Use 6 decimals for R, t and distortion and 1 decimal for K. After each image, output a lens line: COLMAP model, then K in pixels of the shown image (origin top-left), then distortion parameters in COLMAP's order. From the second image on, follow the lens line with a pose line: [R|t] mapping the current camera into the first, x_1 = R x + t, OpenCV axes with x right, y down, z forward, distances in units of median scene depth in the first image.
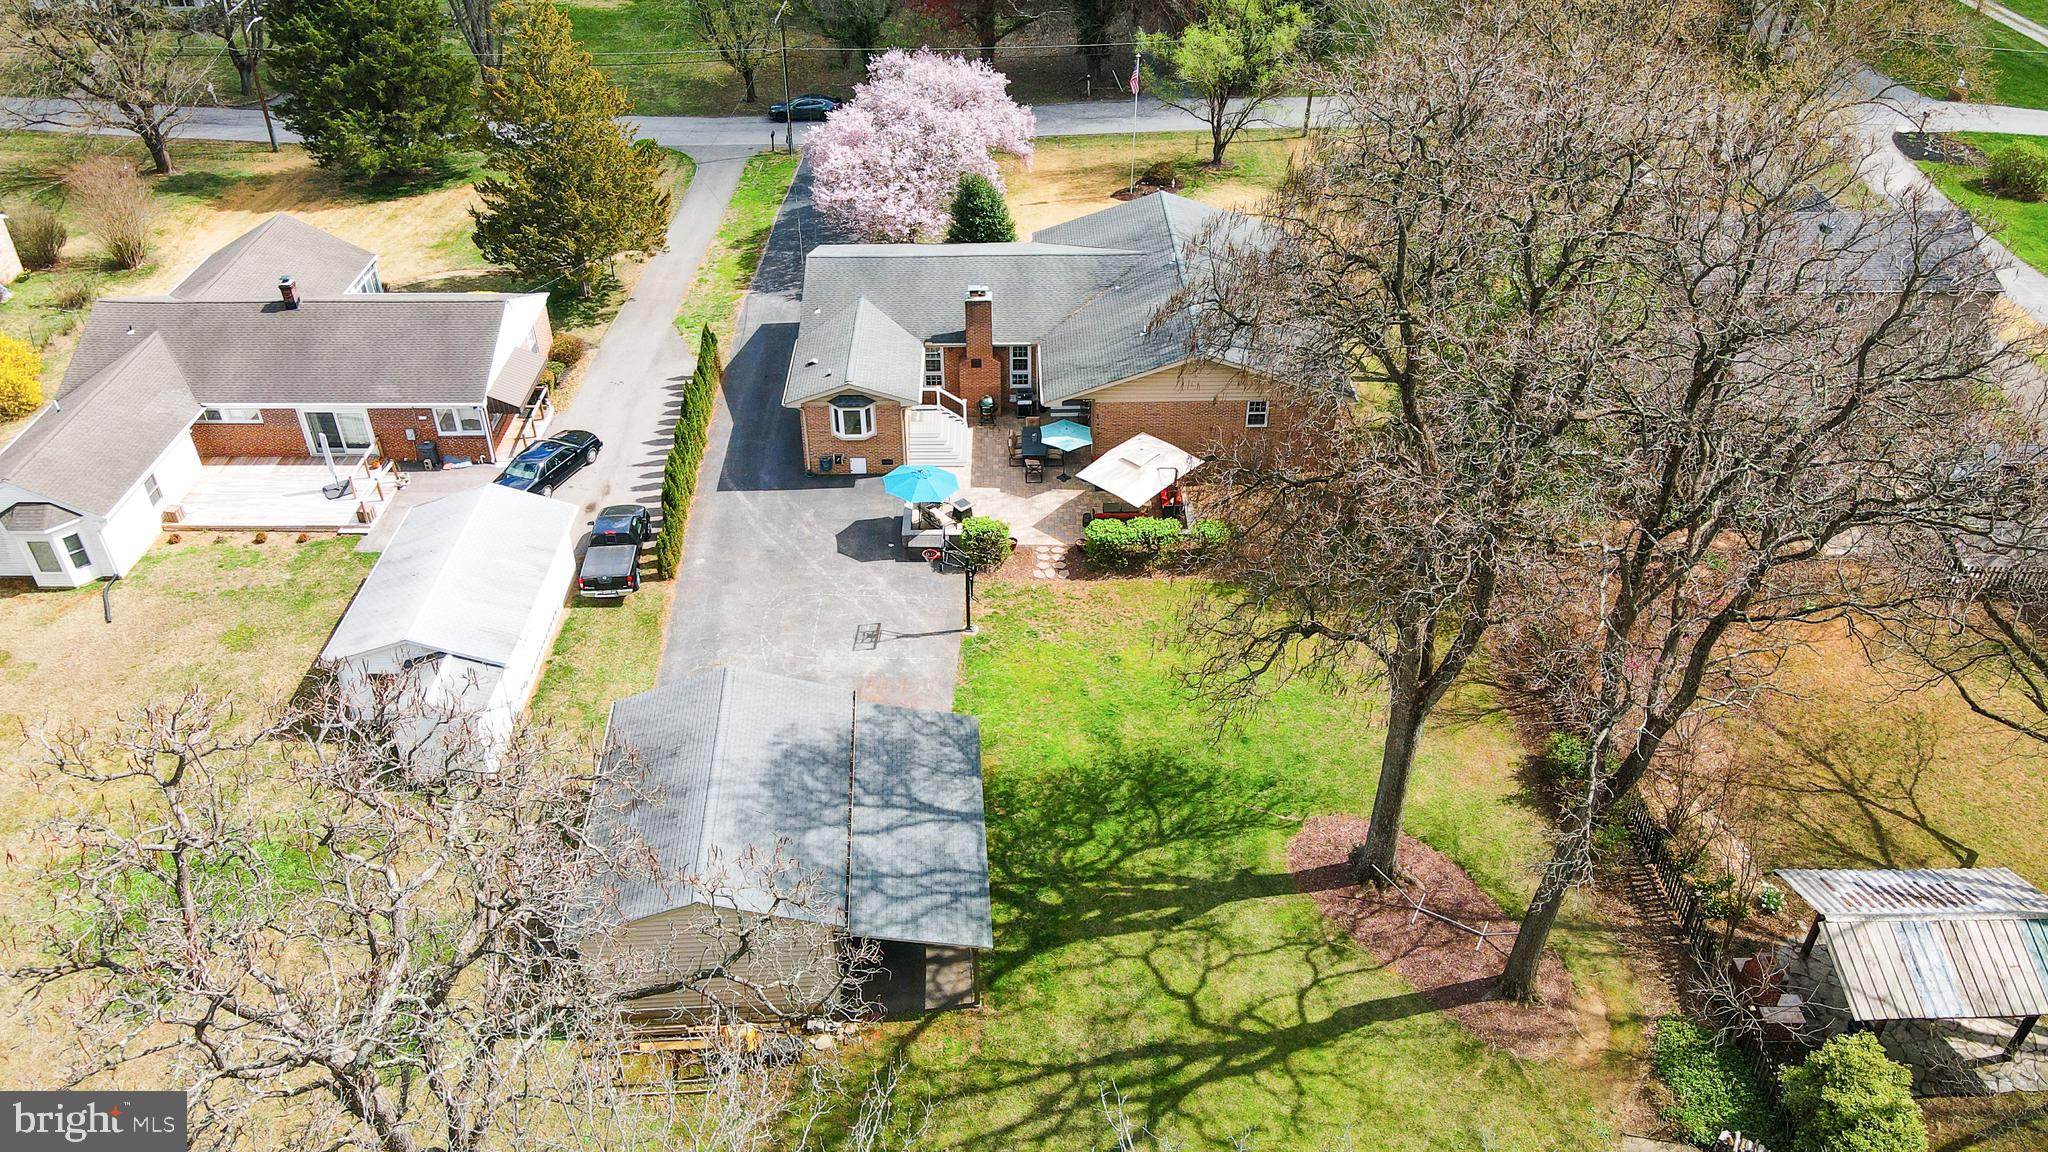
lens RADIAL K [[1457.7, 0, 1024.0], [0, 1457.7, 576.0], [0, 0, 1]] dist [-0.001802, 0.005441]
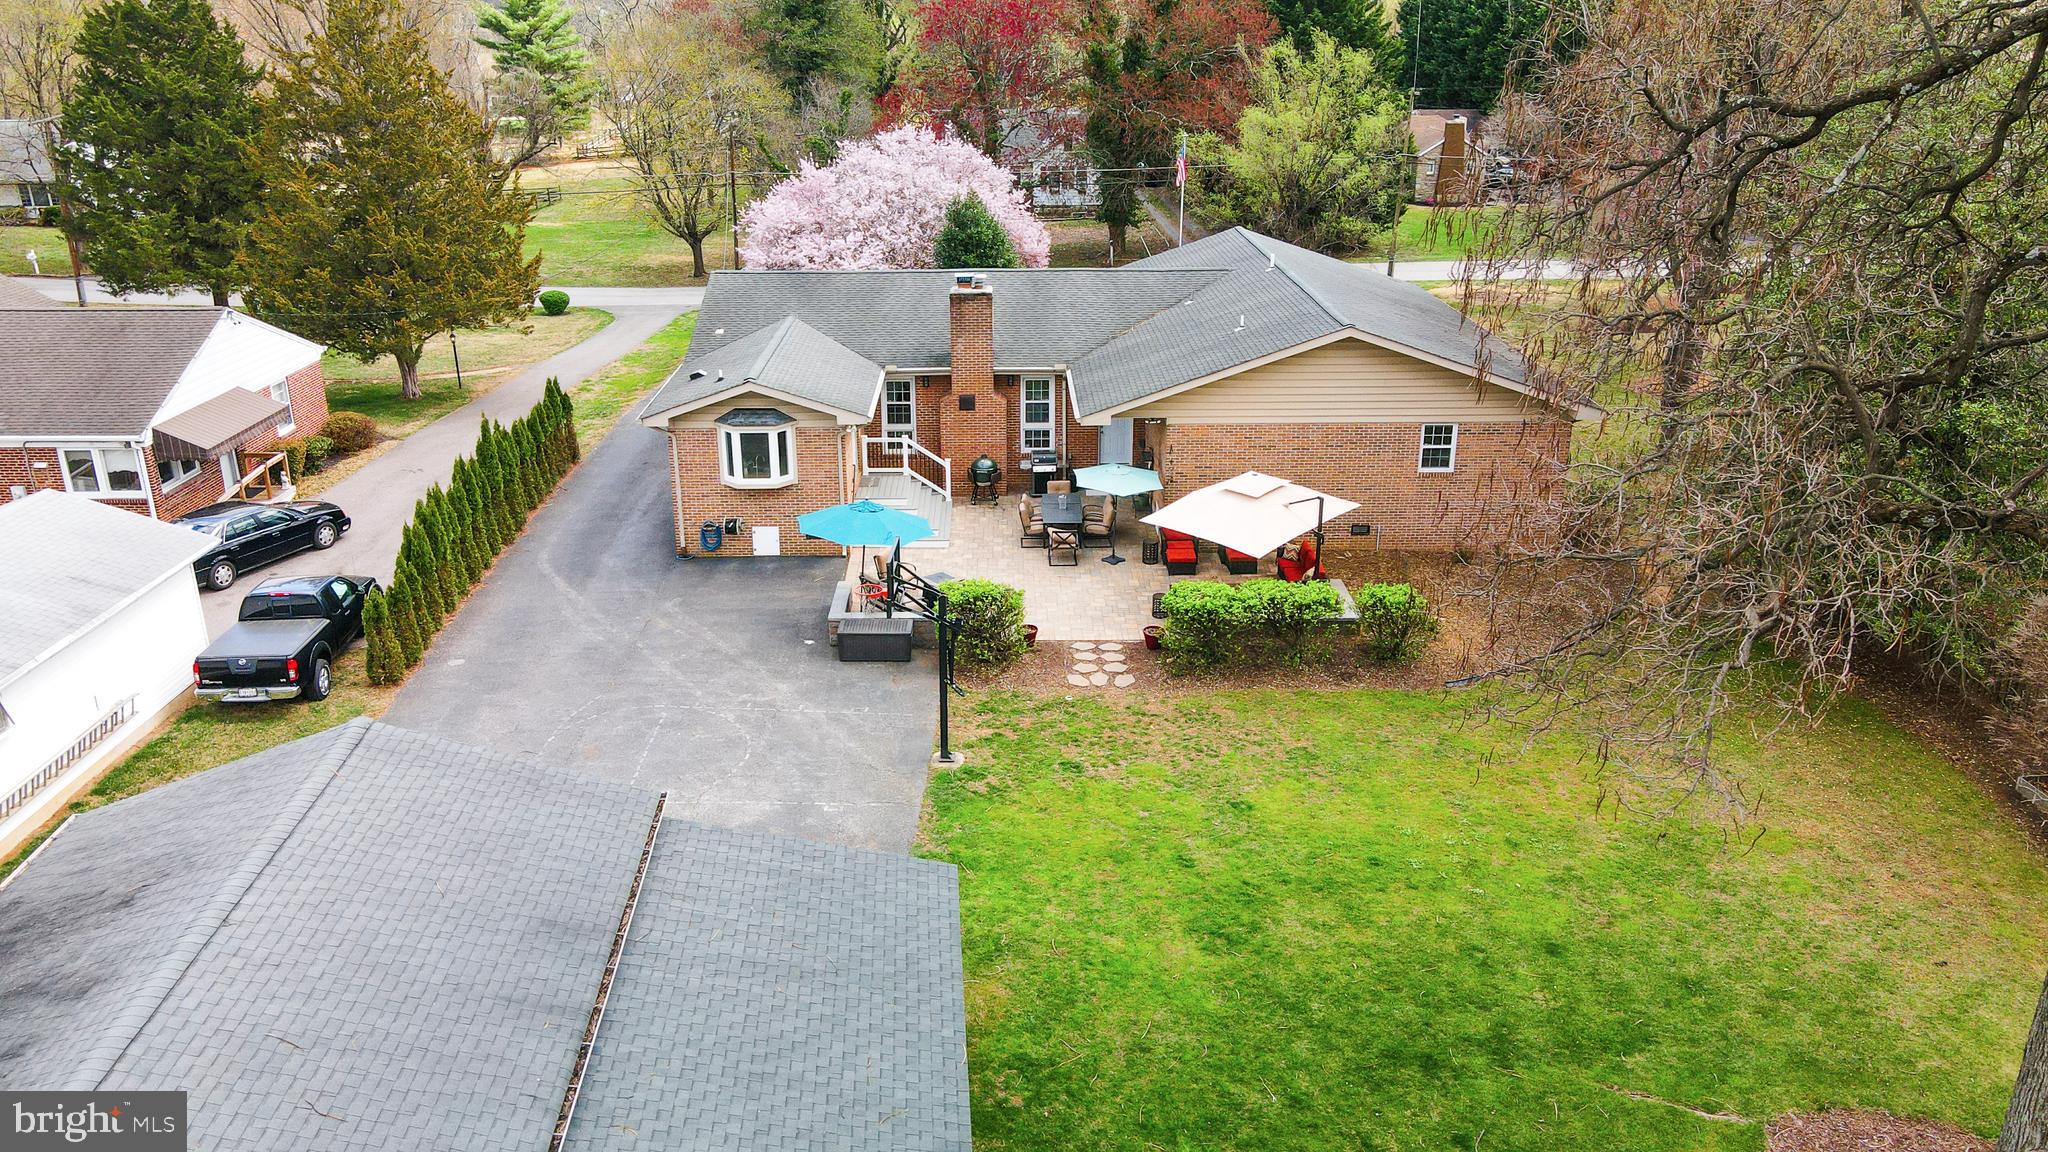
lens RADIAL K [[1457.7, 0, 1024.0], [0, 1457.7, 576.0], [0, 0, 1]] dist [-0.001802, 0.005441]
pose [[0.999996, -0.002734, 0.000683, -0.010108], [0.002816, 0.961230, -0.275734, 0.109116], [0.000098, 0.275735, 0.961234, 0.467297]]
